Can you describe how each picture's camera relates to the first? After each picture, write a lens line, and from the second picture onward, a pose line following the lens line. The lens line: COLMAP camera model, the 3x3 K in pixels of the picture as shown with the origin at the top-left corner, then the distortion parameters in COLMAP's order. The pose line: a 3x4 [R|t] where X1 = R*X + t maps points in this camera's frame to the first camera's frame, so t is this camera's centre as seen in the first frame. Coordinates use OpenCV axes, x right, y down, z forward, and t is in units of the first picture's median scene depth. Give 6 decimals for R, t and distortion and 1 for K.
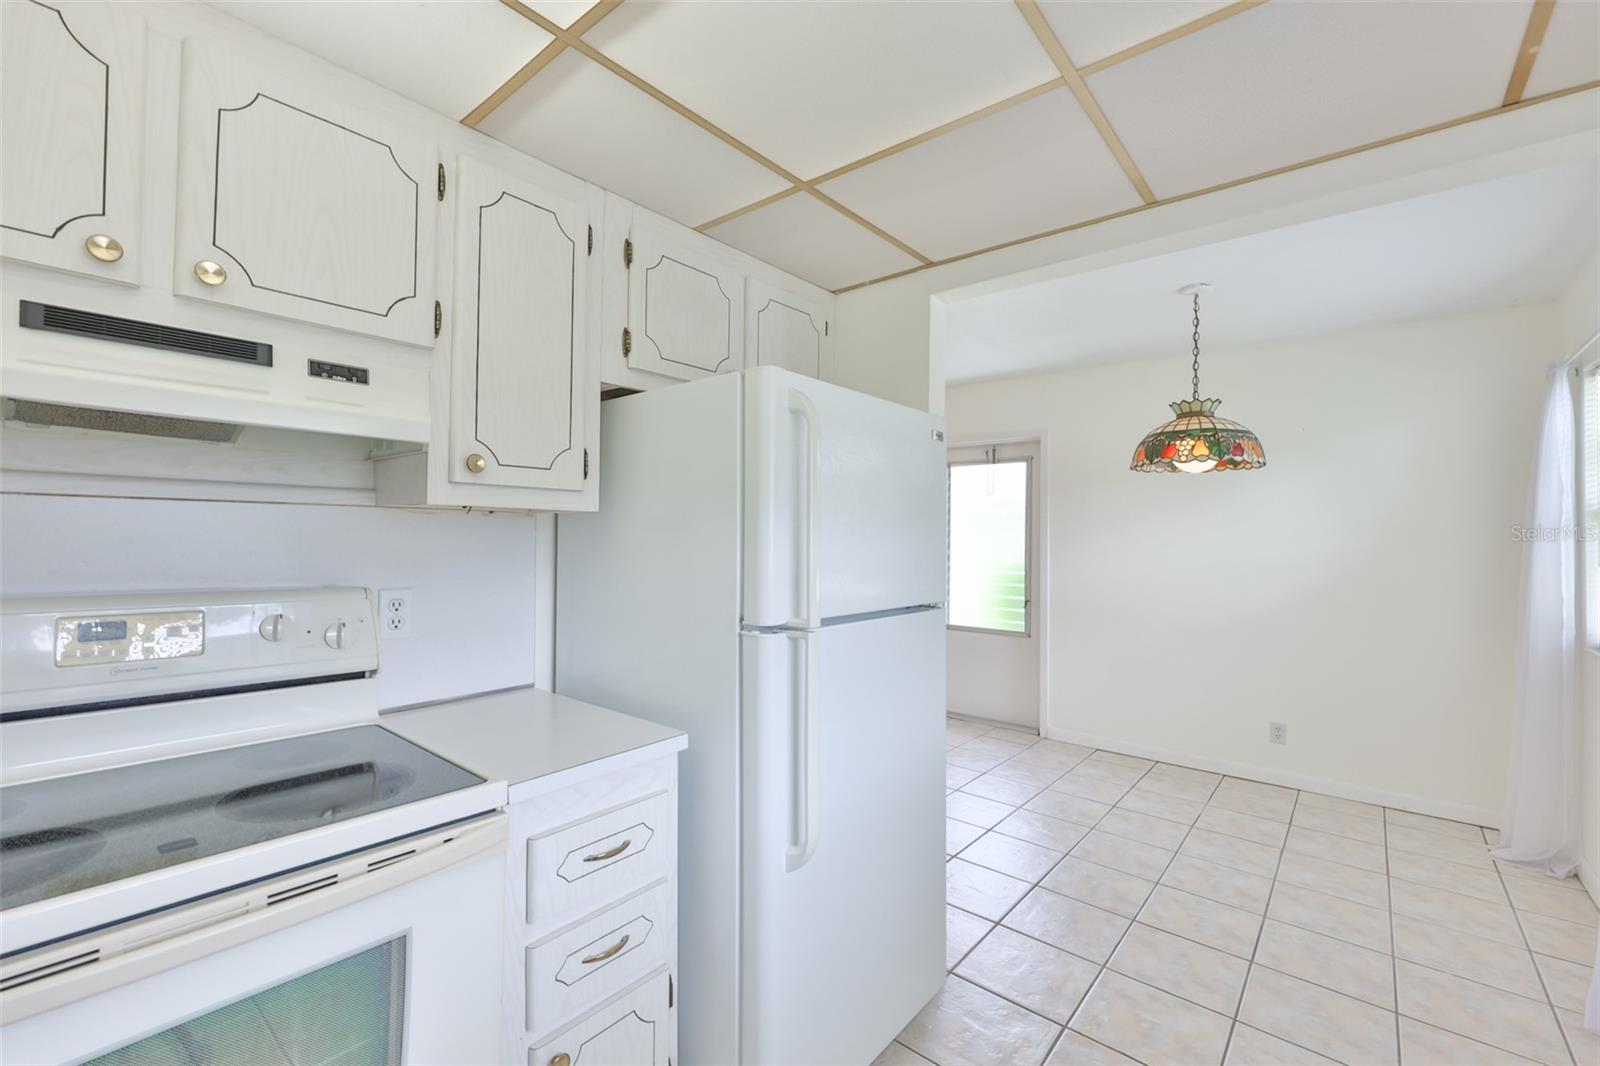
lens RADIAL K [[684.5, 0, 798.4], [0, 684.5, 528.4], [0, 0, 1]] dist [-0.002034, -0.000011]
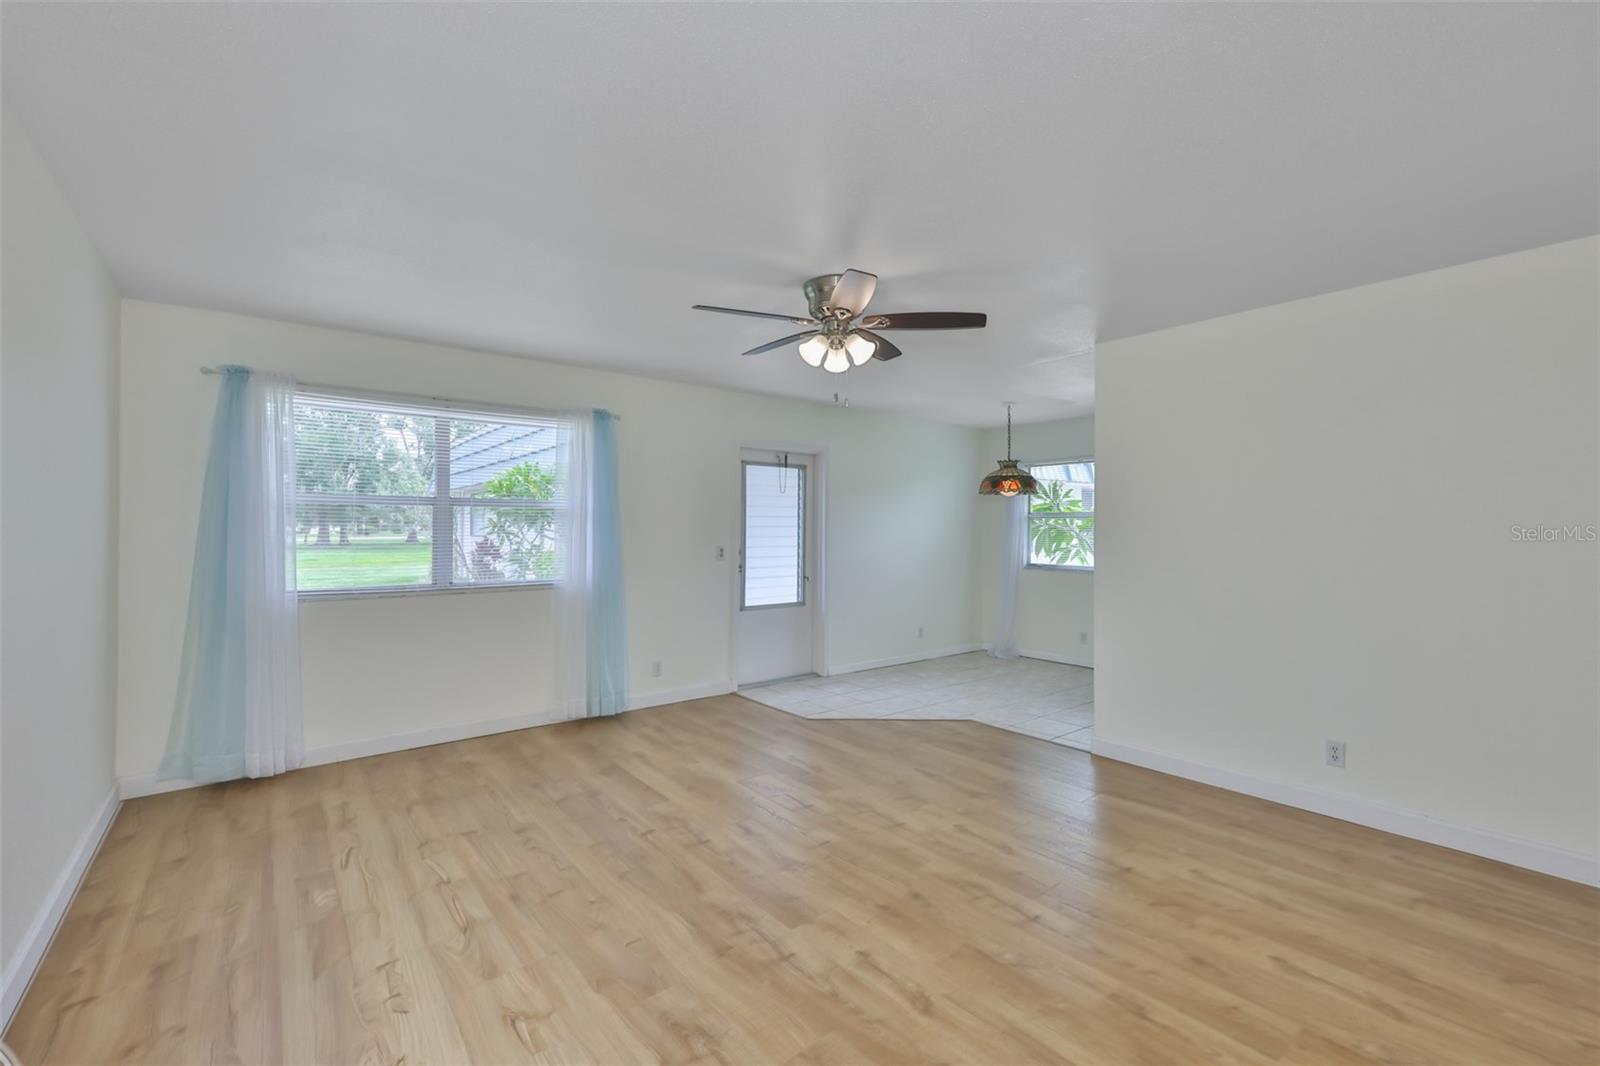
lens RADIAL K [[678.6, 0, 818.1], [0, 678.6, 529.2], [0, 0, 1]] dist [-0.002456, -0.000234]
pose [[0.171343, -0.006436, 0.985190, -3.150437], [-0.016891, 0.999812, 0.009469, 0.008008], [-0.985067, -0.018263, 0.171202, 2.588167]]
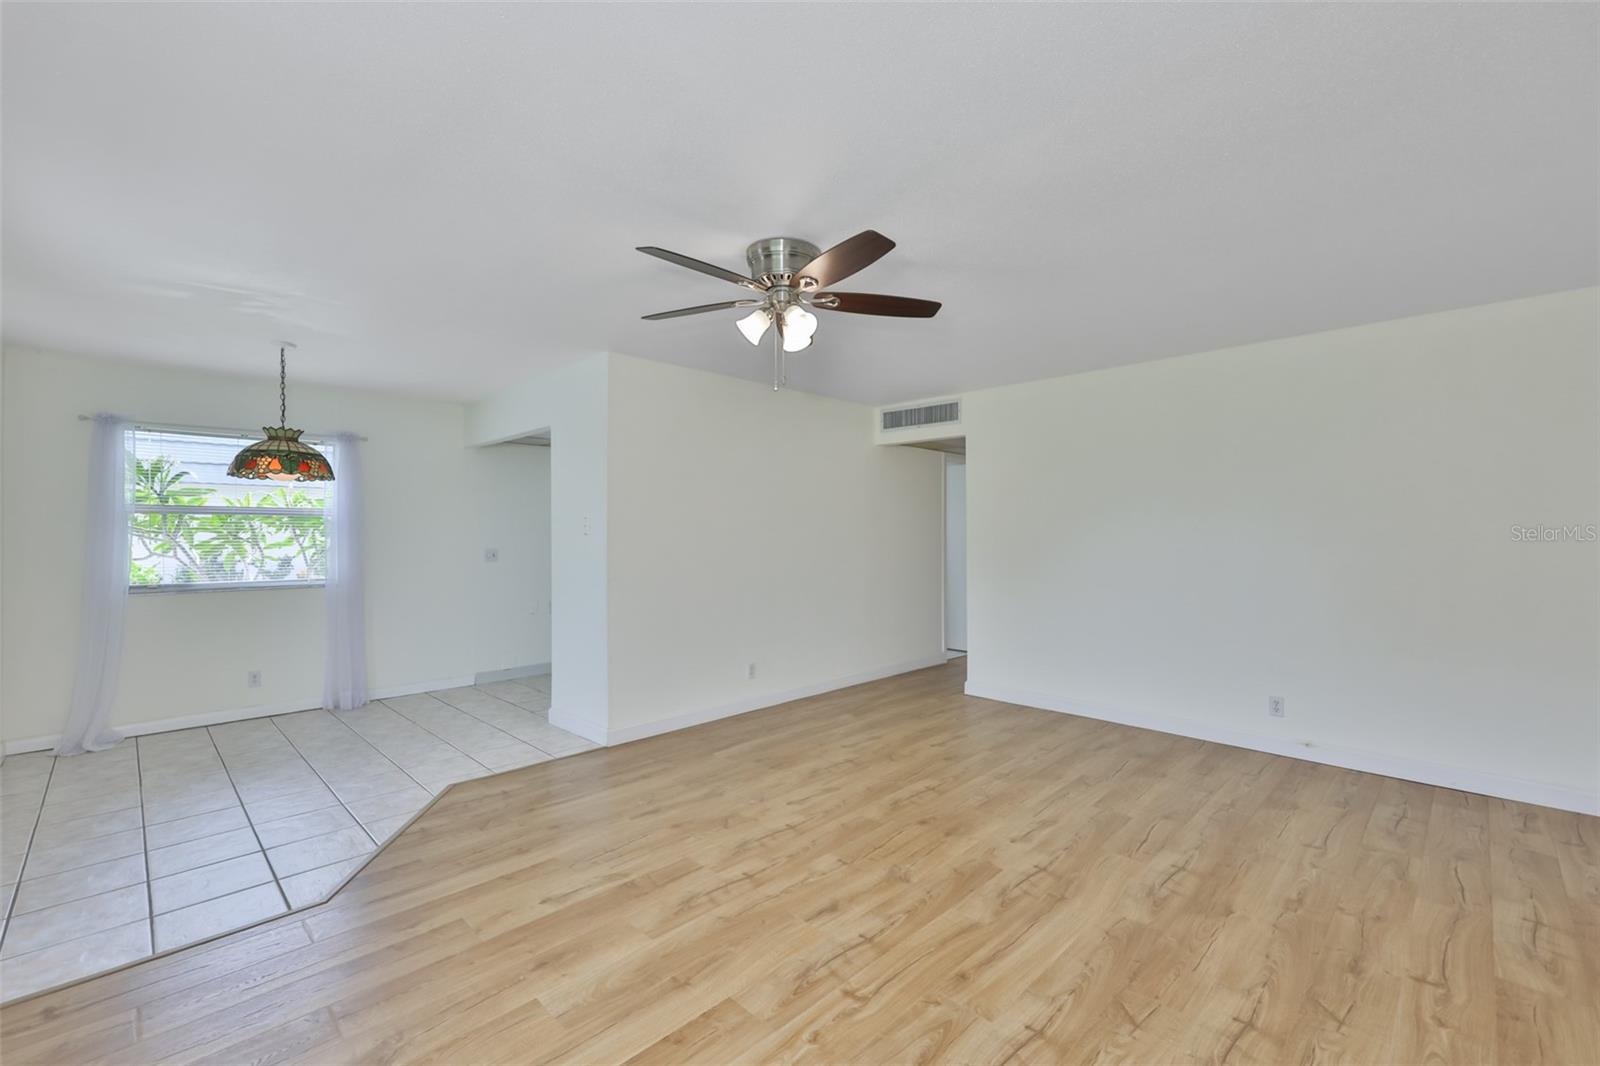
lens RADIAL K [[672.1, 0, 800.0], [0, 672.1, 533.0], [0, 0, 1]] dist [0.000847, 0.000682]
pose [[-0.996856, -0.006277, 0.078983, -1.177277], [-0.007442, 0.999868, -0.014469, 0.062822], [-0.078881, -0.015011, -0.996771, 4.818670]]
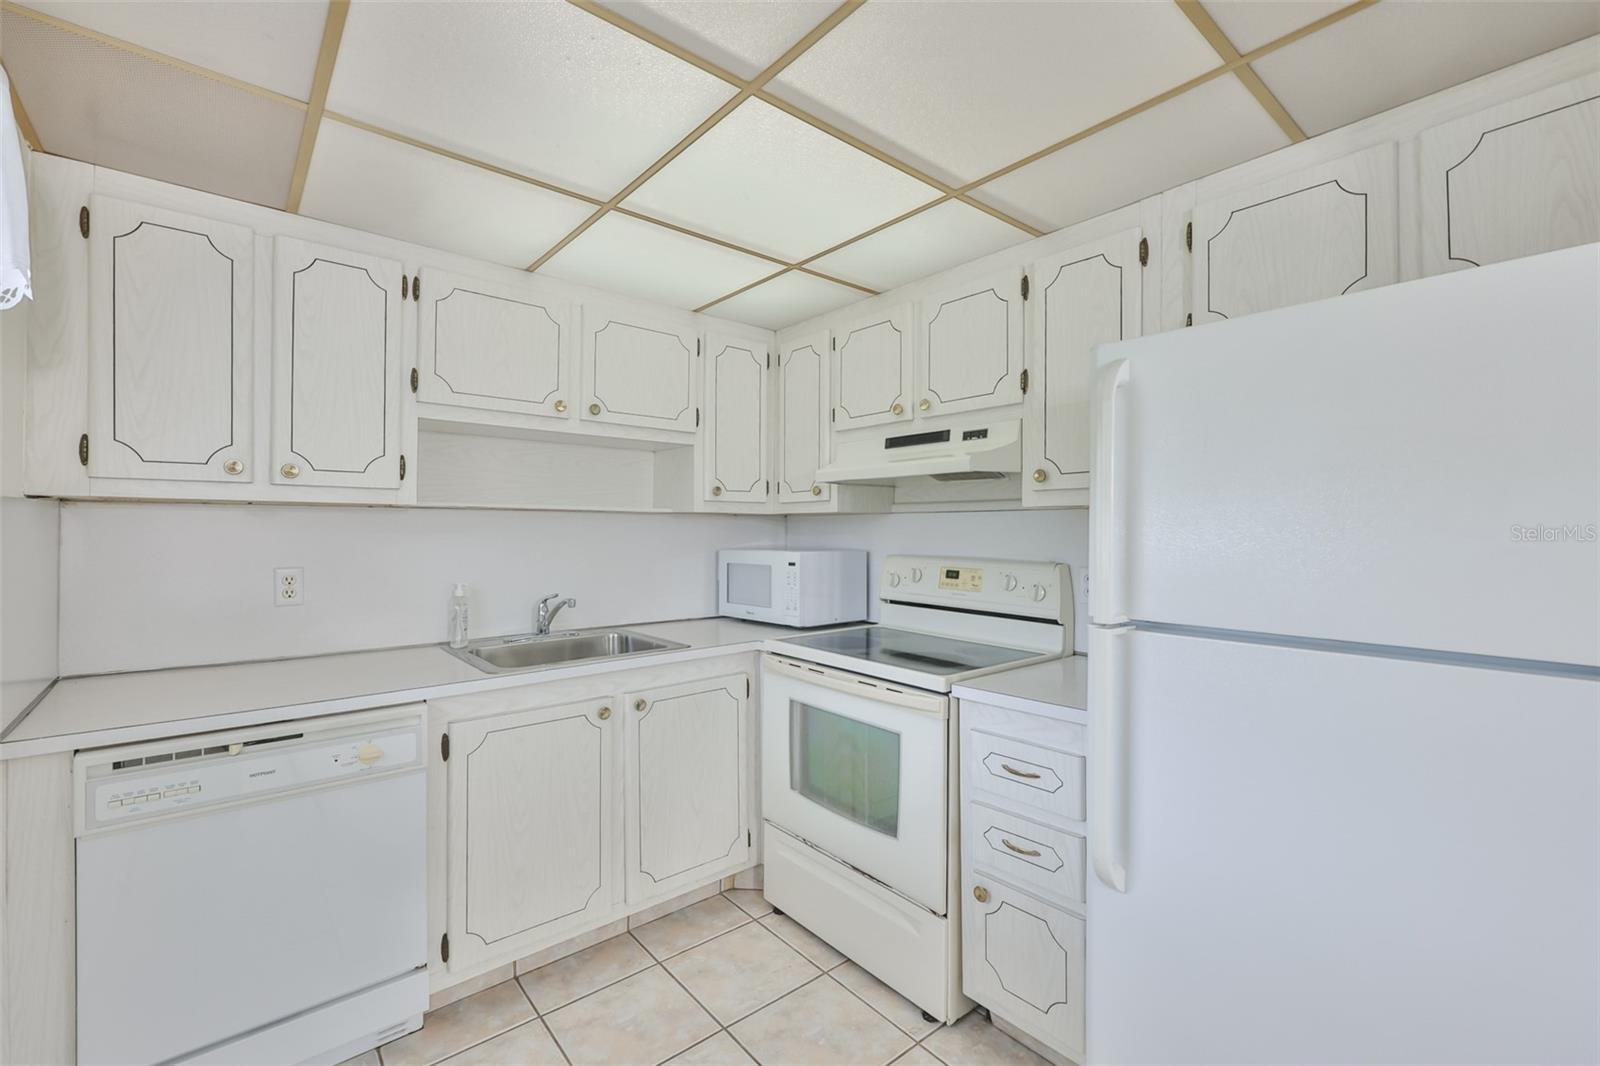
lens RADIAL K [[669.9, 0, 801.9], [0, 669.9, 527.3], [0, 0, 1]] dist [-0.003610, -0.000174]
pose [[-0.170218, -0.013735, -0.985311, 0.941326], [0.010345, 0.999823, -0.015724, 0.026280], [0.985352, -0.012869, -0.170046, 0.740085]]
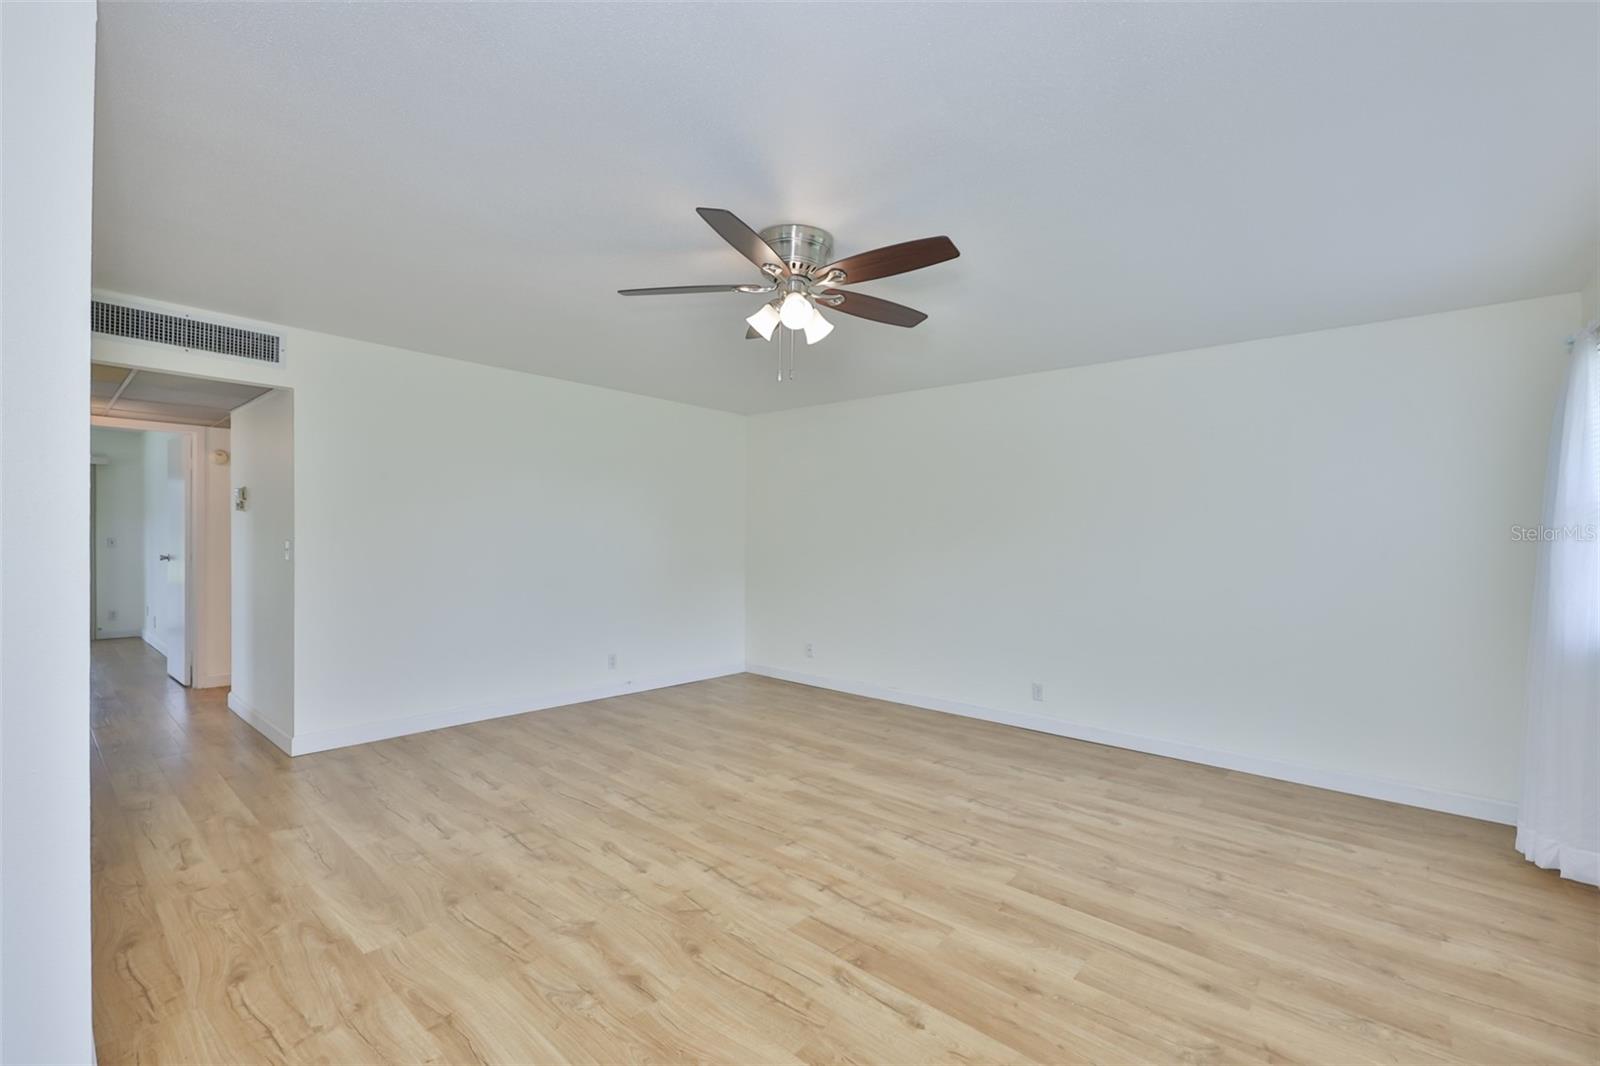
lens RADIAL K [[684.5, 0, 798.4], [0, 684.5, 528.4], [0, 0, 1]] dist [-0.002034, -0.000011]
pose [[-0.022081, -0.020729, -0.999541, 0.898240], [0.003844, 0.999776, -0.020819, 0.070809], [0.999749, -0.004302, -0.021996, 2.969823]]
